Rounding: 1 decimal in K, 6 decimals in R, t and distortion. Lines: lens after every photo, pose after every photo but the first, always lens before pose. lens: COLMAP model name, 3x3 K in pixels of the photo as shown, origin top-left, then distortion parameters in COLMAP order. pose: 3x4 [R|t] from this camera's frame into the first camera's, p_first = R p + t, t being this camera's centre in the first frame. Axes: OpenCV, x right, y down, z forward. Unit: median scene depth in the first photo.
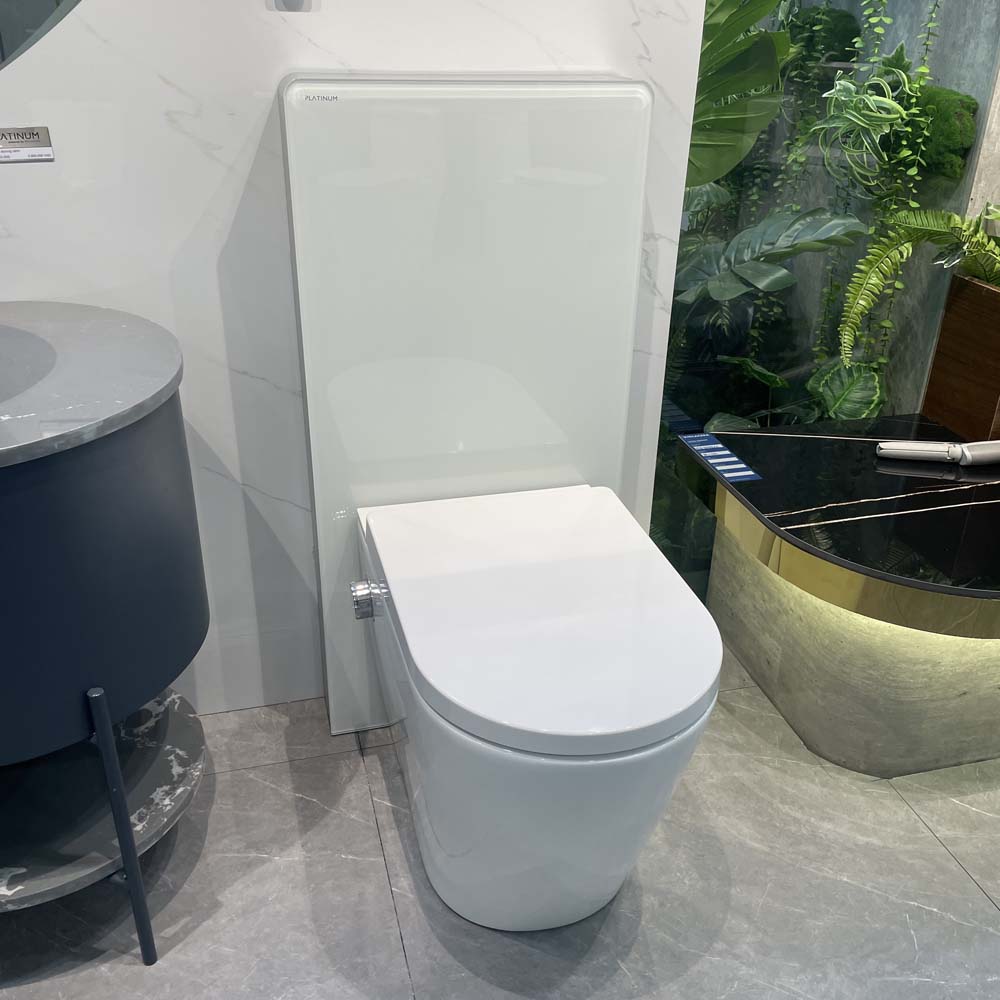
lens RADIAL K [[1024.5, 0, 507.9], [0, 1024.5, 499.8], [0, 0, 1]] dist [0.039197, 0.000000]
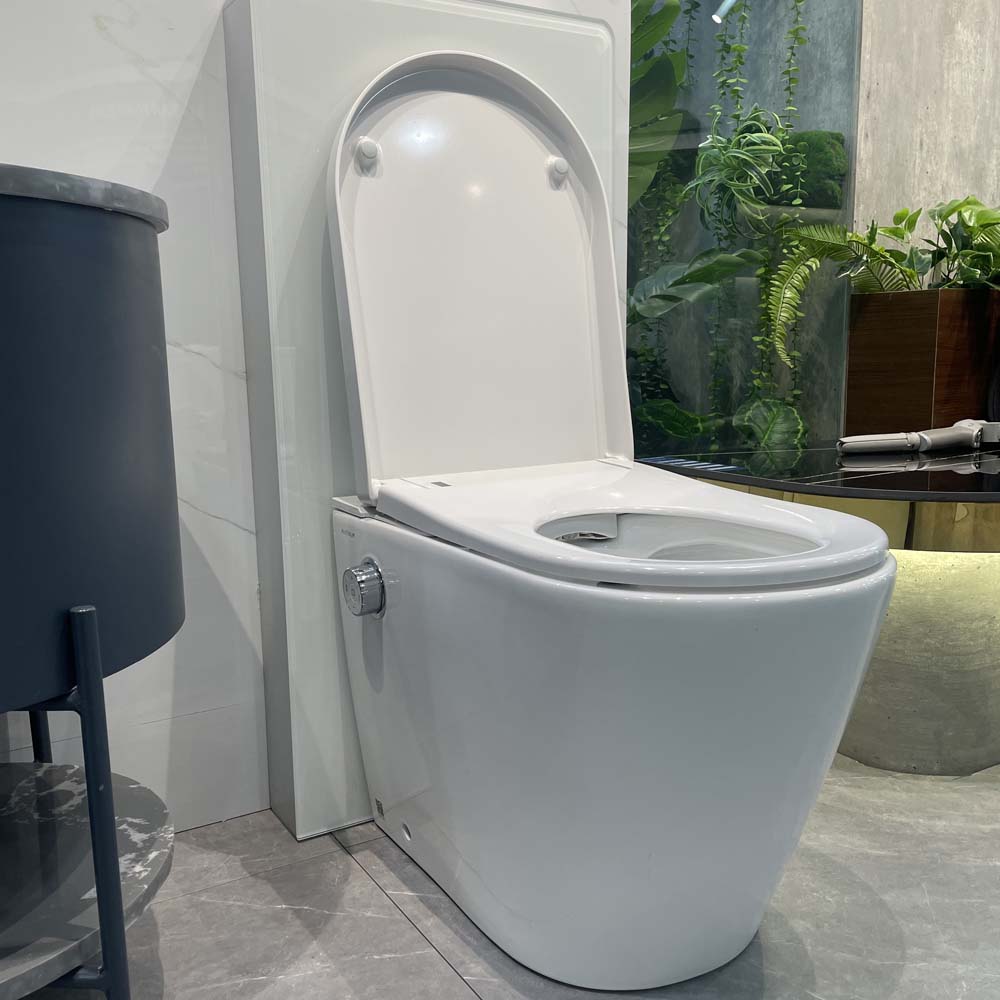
lens RADIAL K [[1024.5, 0, 490.8], [0, 1024.5, 499.1], [0, 0, 1]] dist [0.039197, 0.000000]
pose [[0.964252, -0.080278, 0.252533, -0.214799], [0.153970, 0.945359, -0.287384, 0.241480], [-0.215663, 0.315993, 0.923925, 0.219876]]
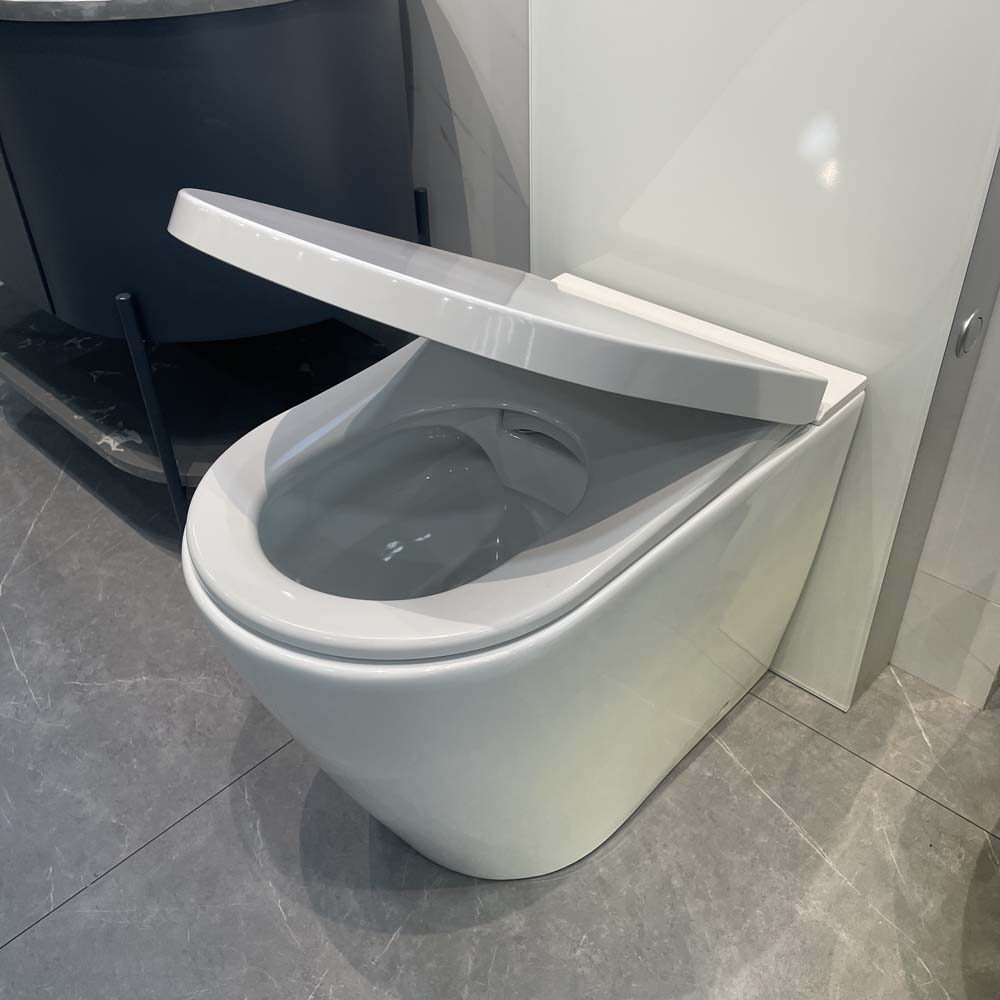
lens RADIAL K [[1024.5, 0, 497.1], [0, 1024.5, 502.6], [0, 0, 1]] dist [0.039197, 0.000000]
pose [[0.501825, 0.479032, -0.720208, 0.433253], [-0.349070, 0.873983, 0.338089, -0.078128], [0.791405, 0.081741, 0.605802, 0.475546]]
